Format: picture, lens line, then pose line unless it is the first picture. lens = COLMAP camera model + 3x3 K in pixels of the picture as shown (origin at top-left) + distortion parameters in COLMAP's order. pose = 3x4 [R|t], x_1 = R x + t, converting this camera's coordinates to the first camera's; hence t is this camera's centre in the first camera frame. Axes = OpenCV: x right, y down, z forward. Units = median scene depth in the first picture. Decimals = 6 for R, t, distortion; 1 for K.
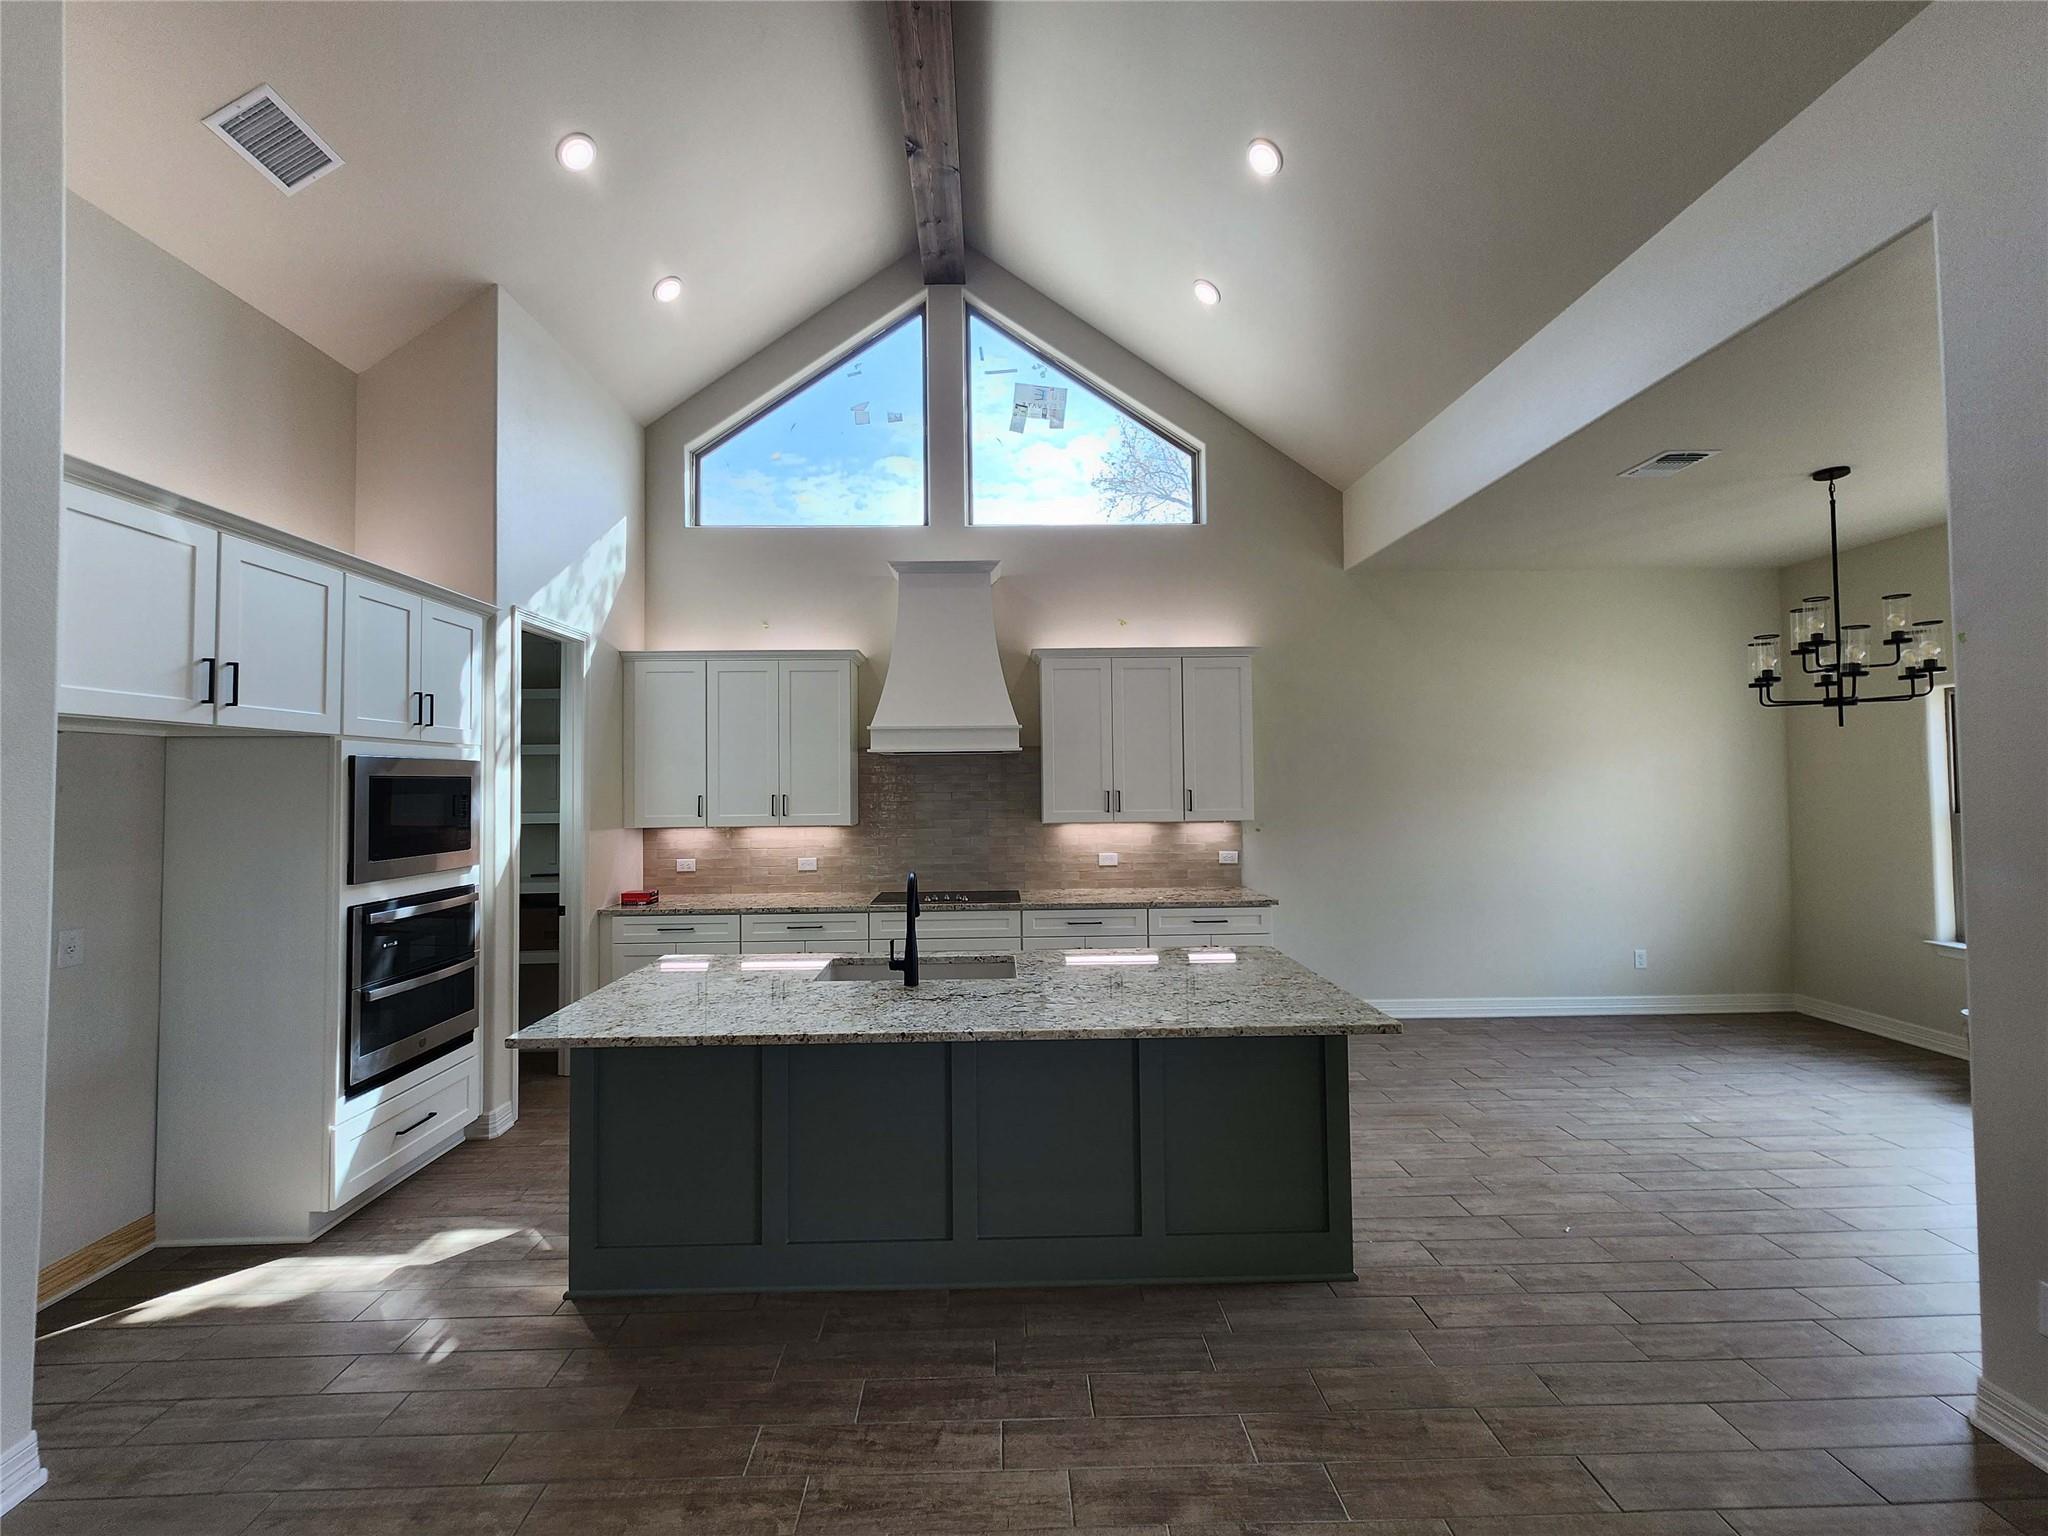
lens RADIAL K [[825.2, 0, 1014.3], [0, 825.2, 760.4], [0, 0, 1]] dist [0.000284, -0.000242]
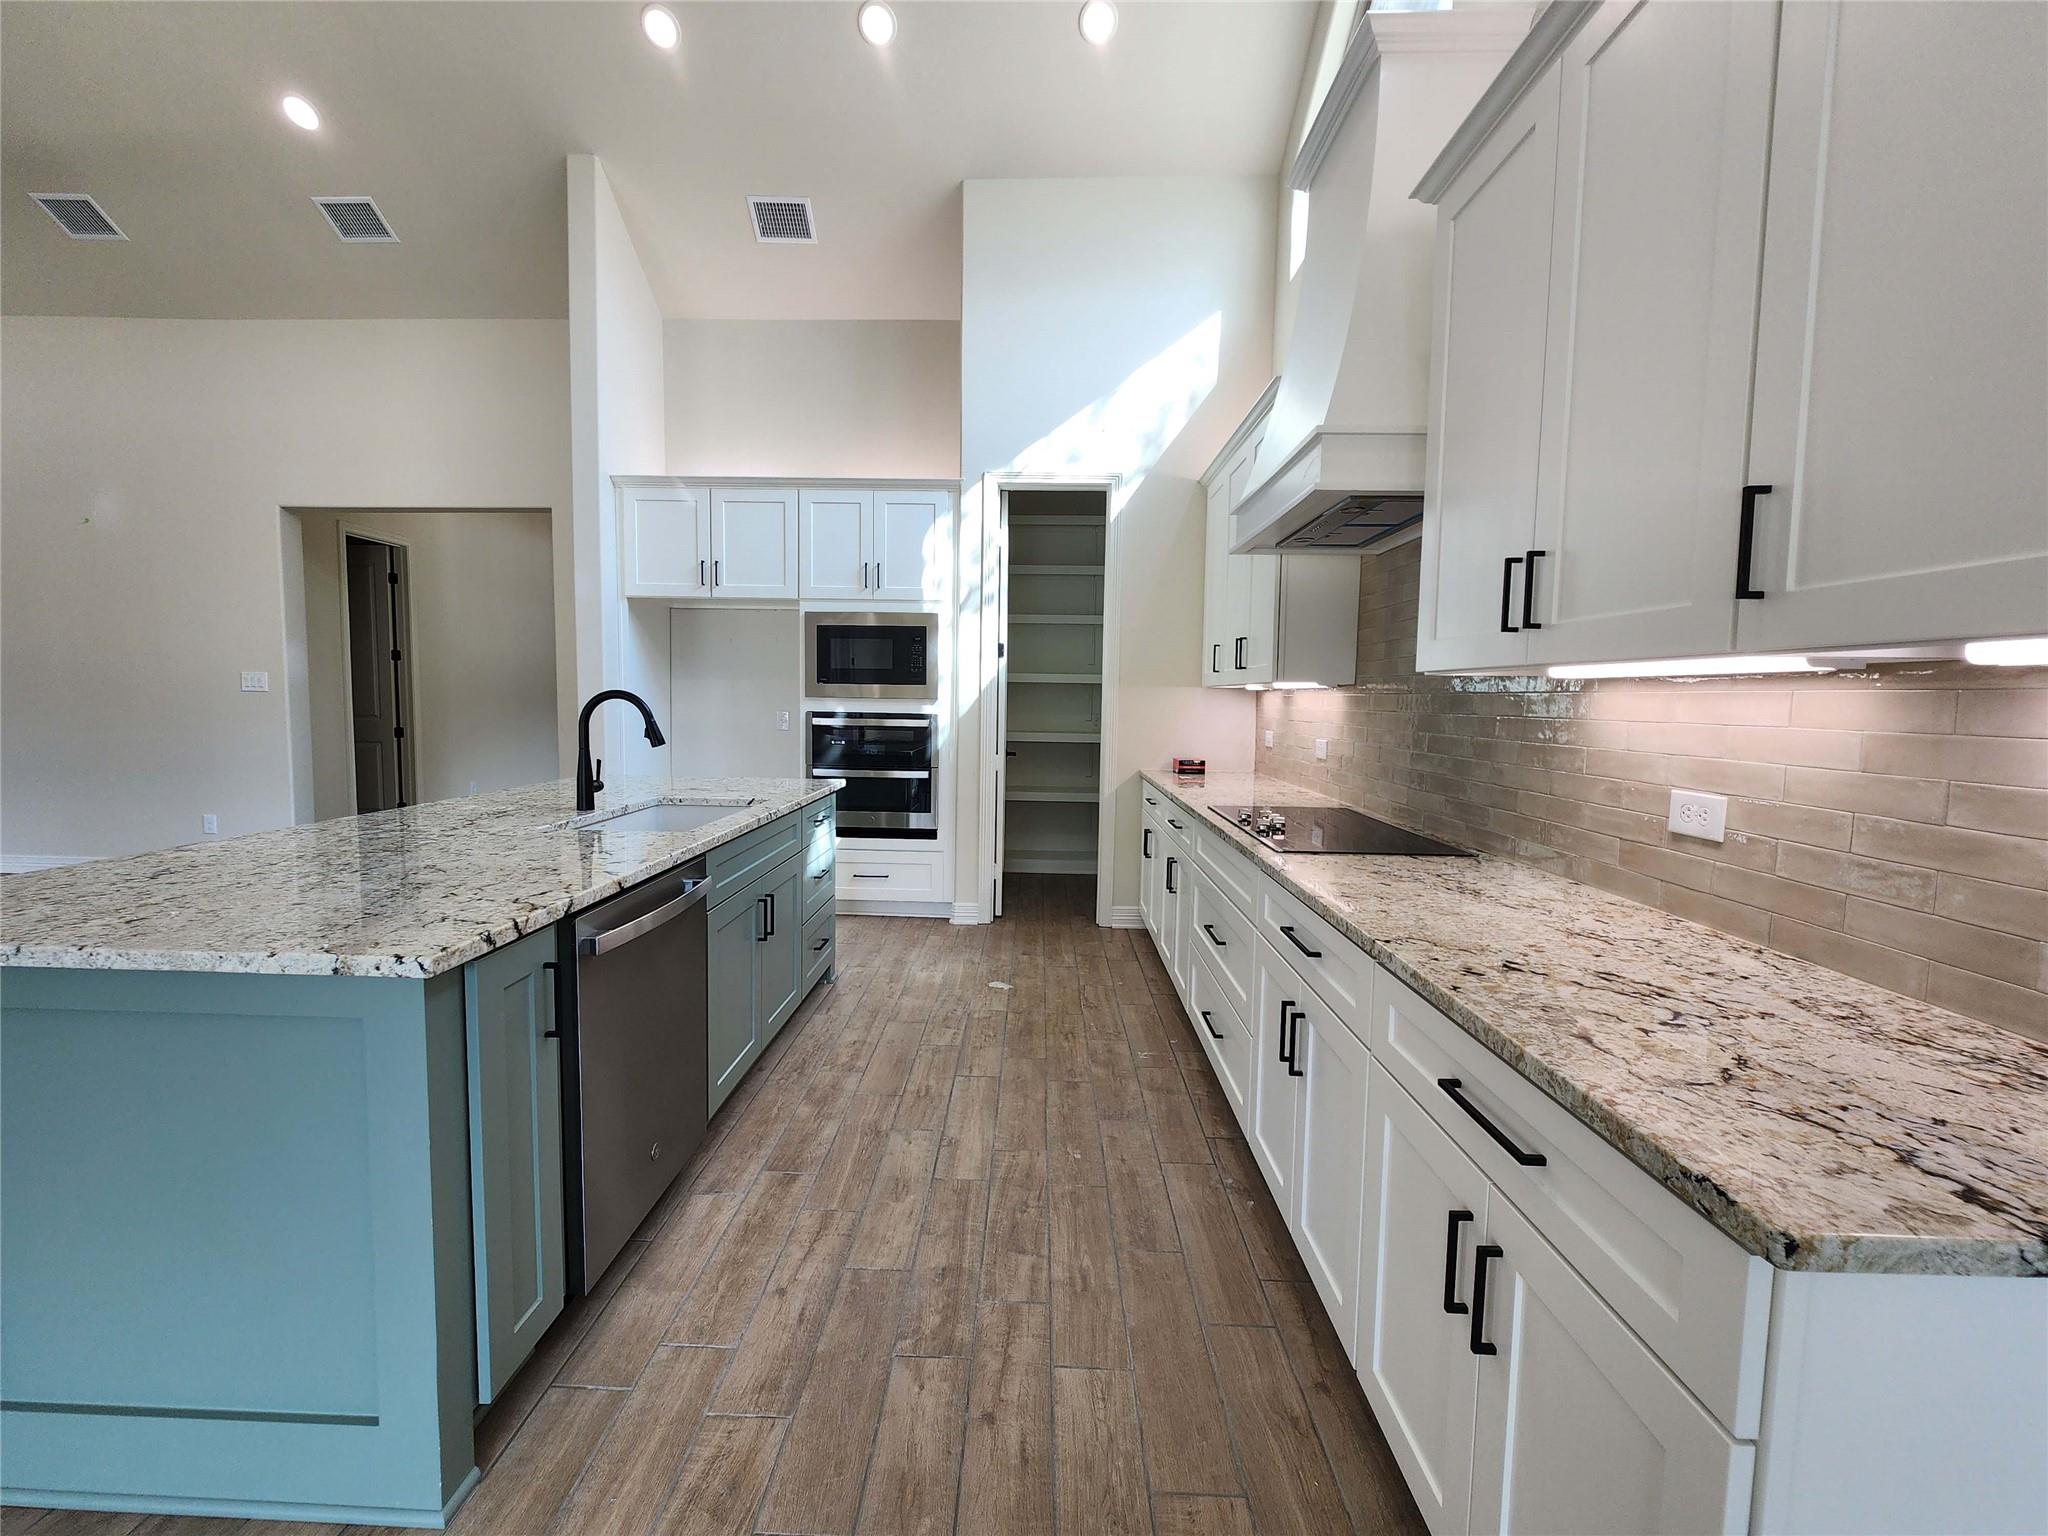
lens RADIAL K [[841.3, 0, 1012.5], [0, 841.3, 758.7], [0, 0, 1]] dist [0.001668, 0.000154]
pose [[-0.055492, 0.085538, -0.994788, 0.521172], [0.015339, 0.996279, 0.084810, 0.097657], [0.998341, -0.010552, -0.056598, 1.035816]]
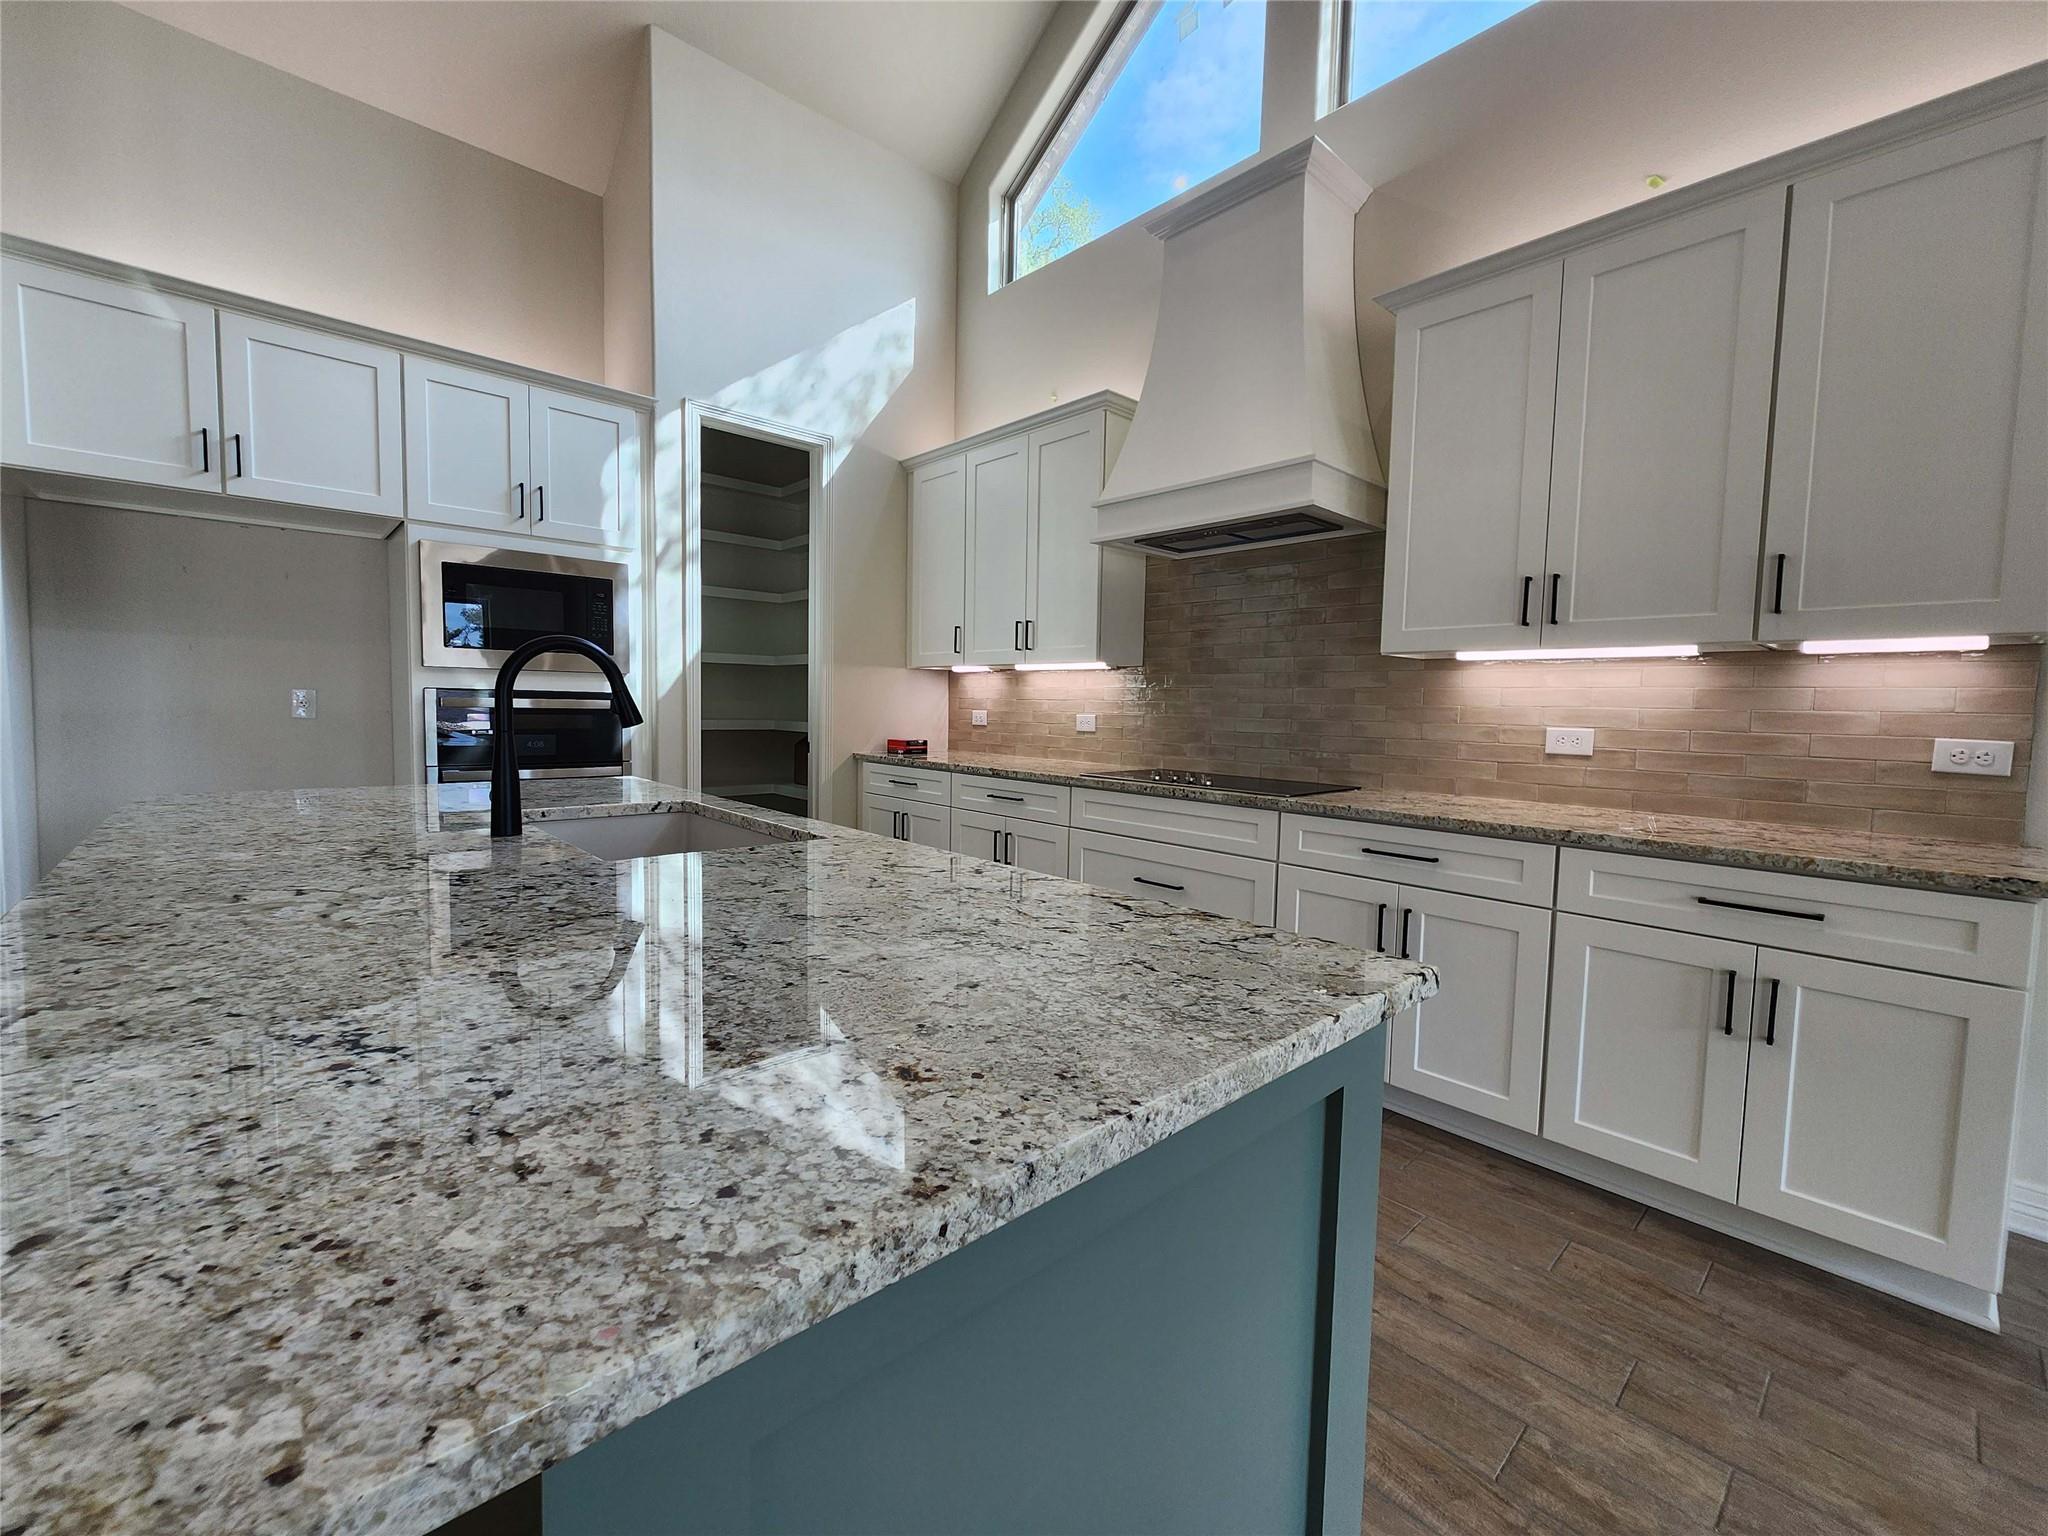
lens RADIAL K [[838.1, 0, 1014.2], [0, 838.1, 760.7], [0, 0, 1]] dist [0.002631, -0.001522]
pose [[0.655212, 0.077194, -0.751491, 0.341761], [-0.006079, 0.995272, 0.096935, 0.114392], [0.755421, -0.058945, 0.652583, 0.610666]]
